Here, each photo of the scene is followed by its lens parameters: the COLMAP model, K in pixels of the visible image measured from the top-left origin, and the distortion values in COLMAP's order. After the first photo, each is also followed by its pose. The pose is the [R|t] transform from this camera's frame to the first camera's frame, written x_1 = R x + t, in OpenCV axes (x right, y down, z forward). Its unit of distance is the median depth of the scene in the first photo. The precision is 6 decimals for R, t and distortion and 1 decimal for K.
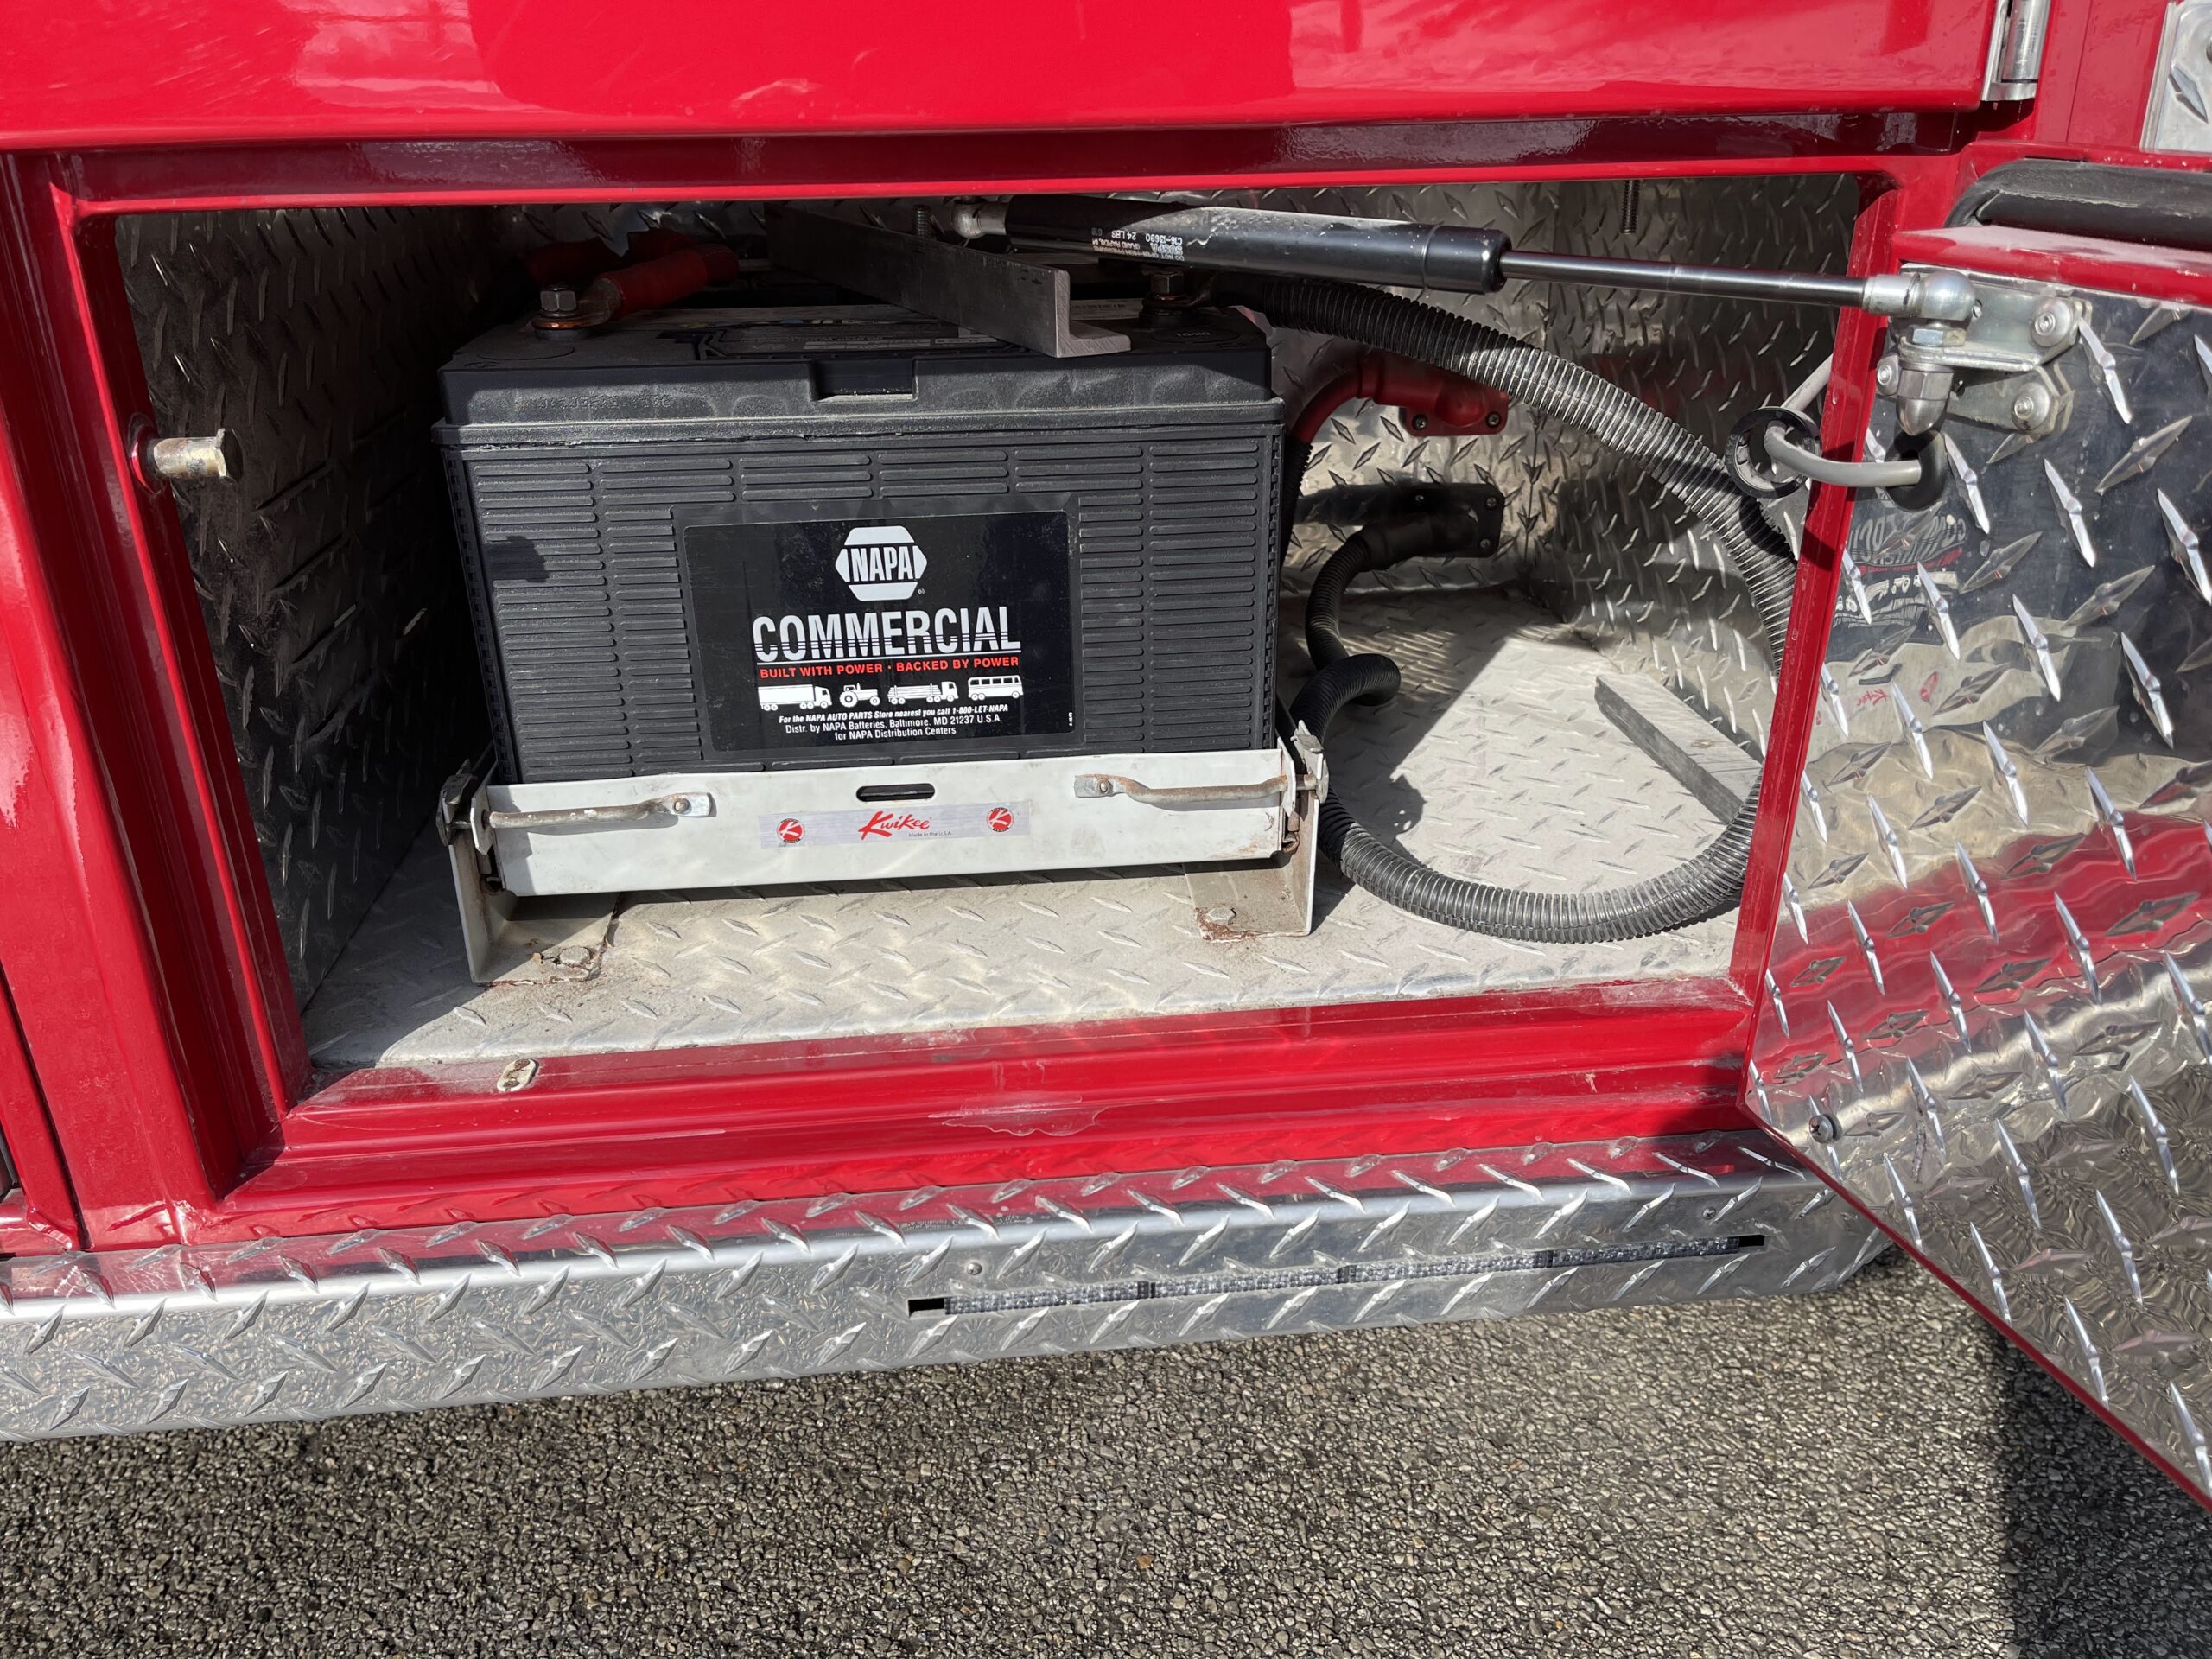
lens RADIAL K [[1673.7, 0, 1104.1], [0, 1673.7, 829.8], [0, 0, 1]] dist [0.014095, -0.031003]
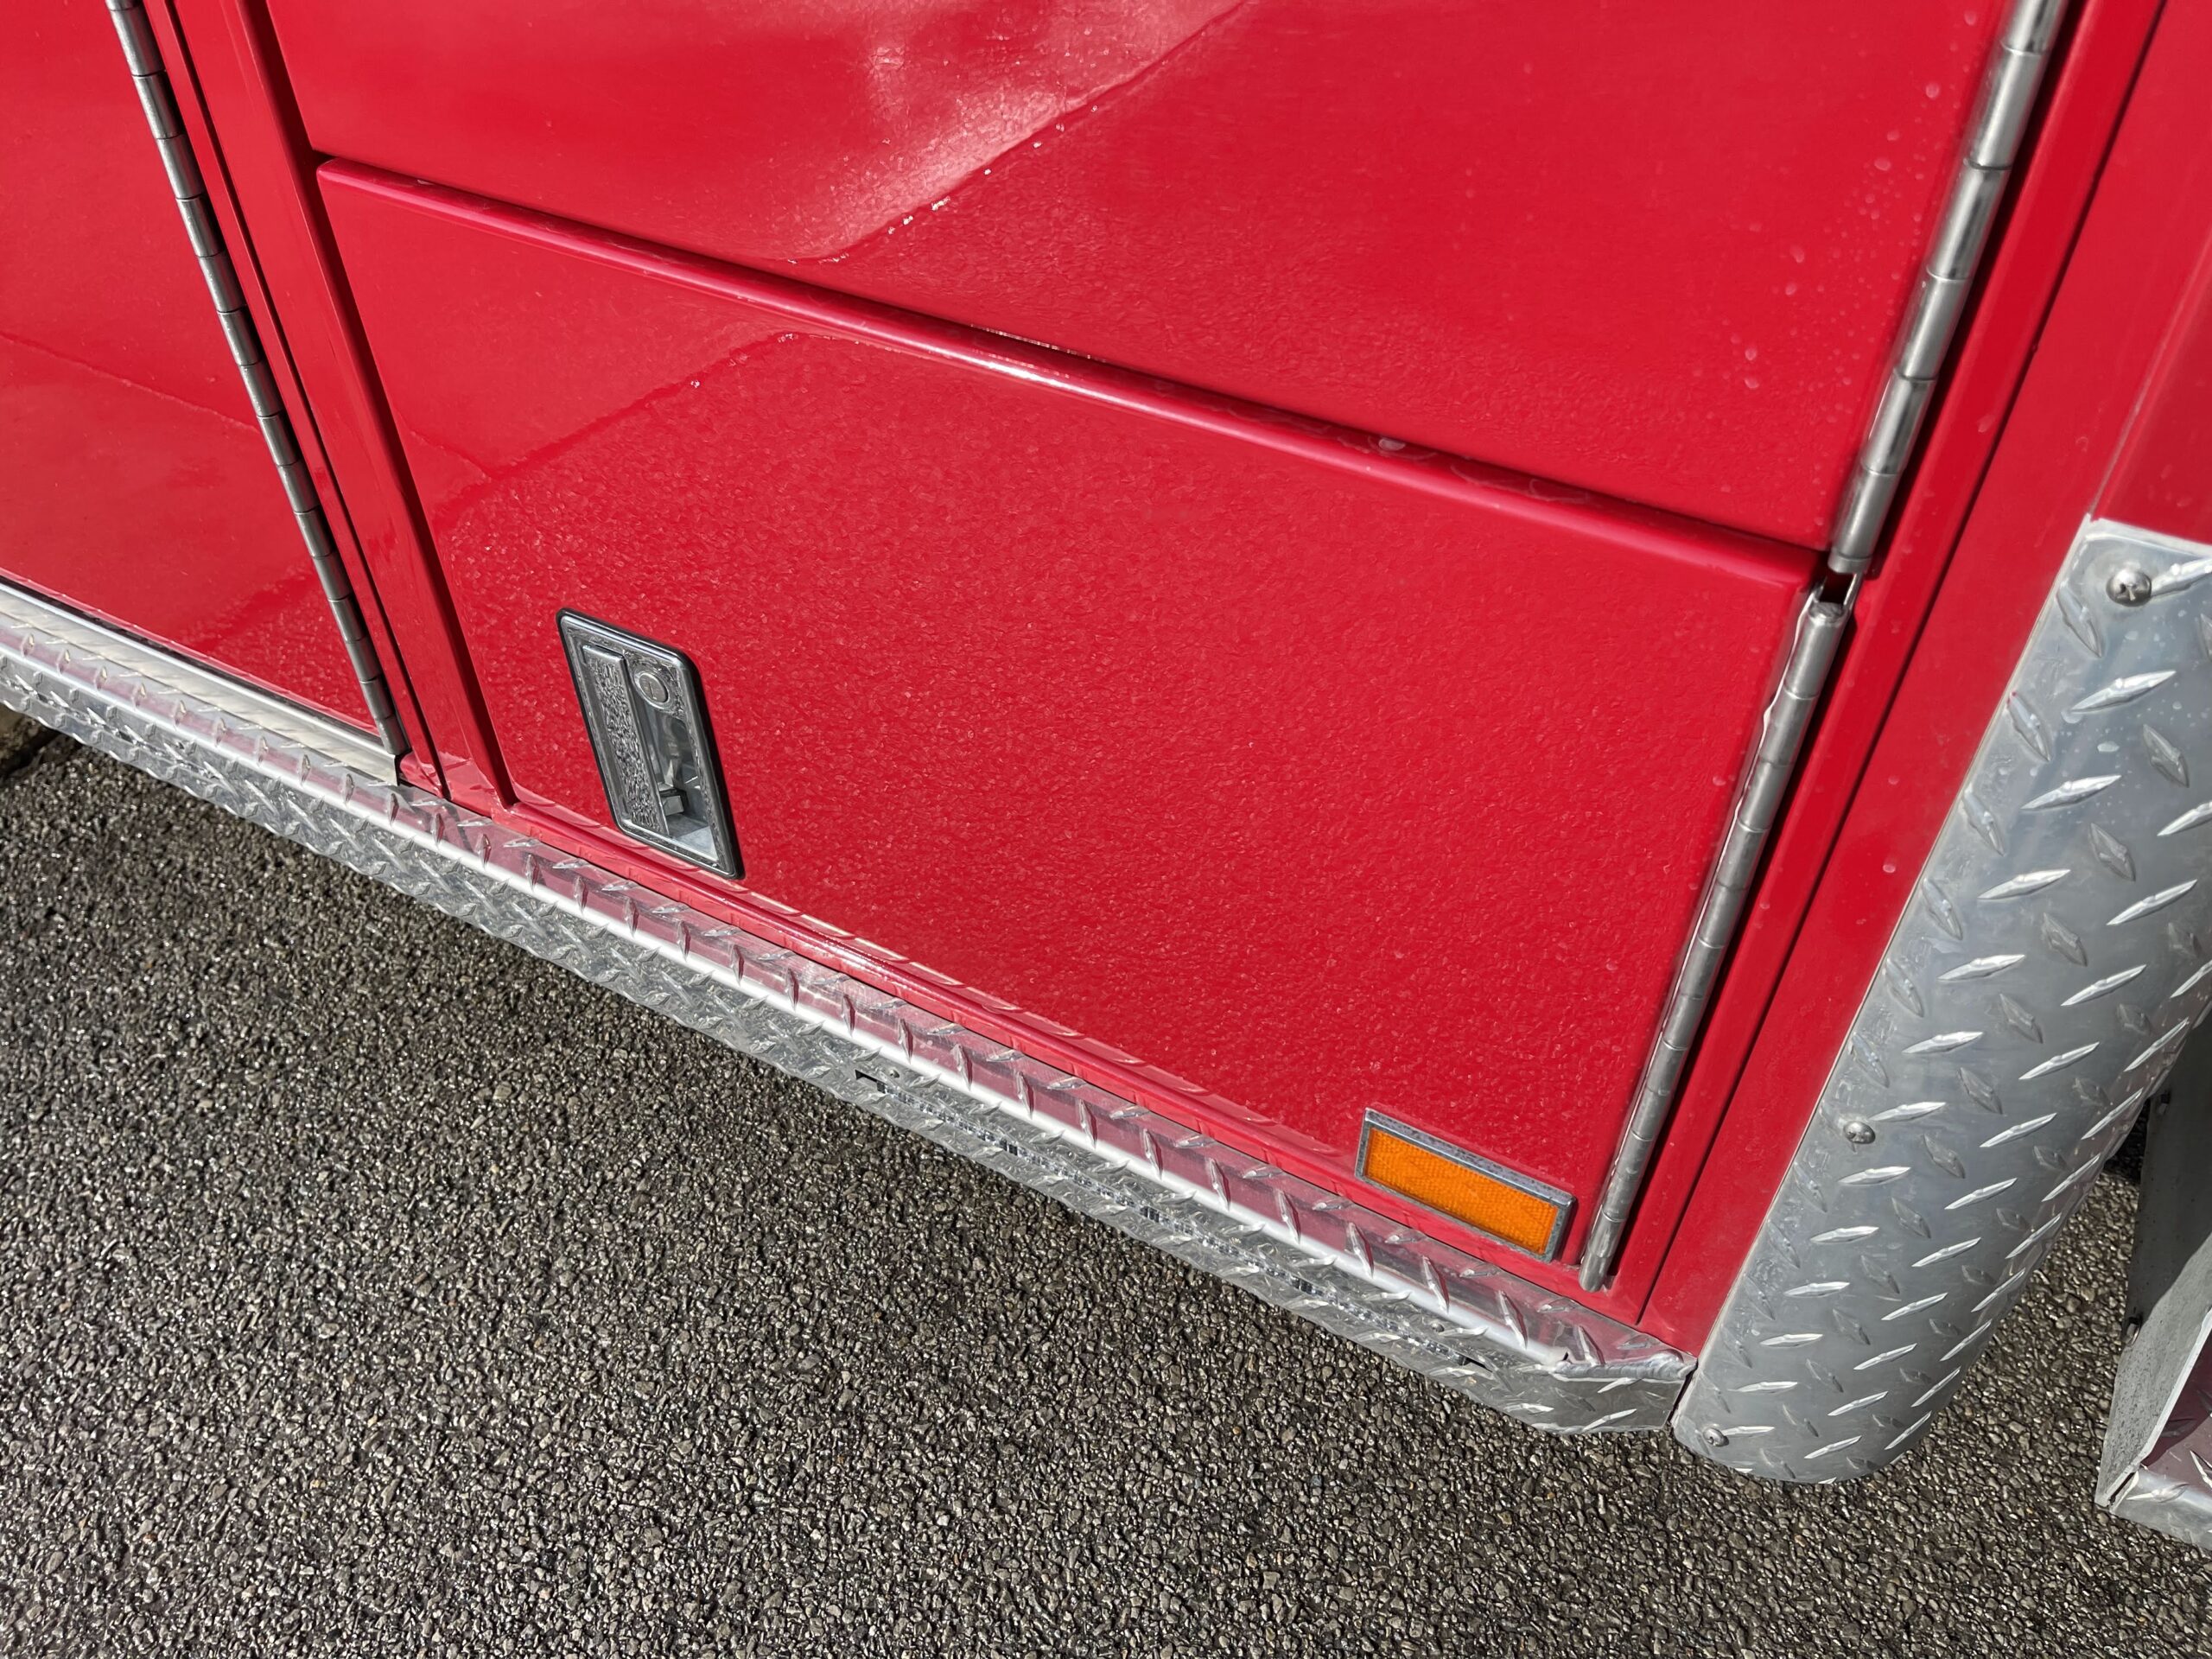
lens RADIAL K [[1673.7, 0, 1107.8], [0, 1673.7, 827.3], [0, 0, 1]] dist [0.014095, -0.031003]
pose [[0.819215, 0.397594, -0.413288, 0.309766], [-0.243358, 0.893565, 0.377251, -0.263840], [0.519292, -0.208472, 0.828779, 0.021059]]
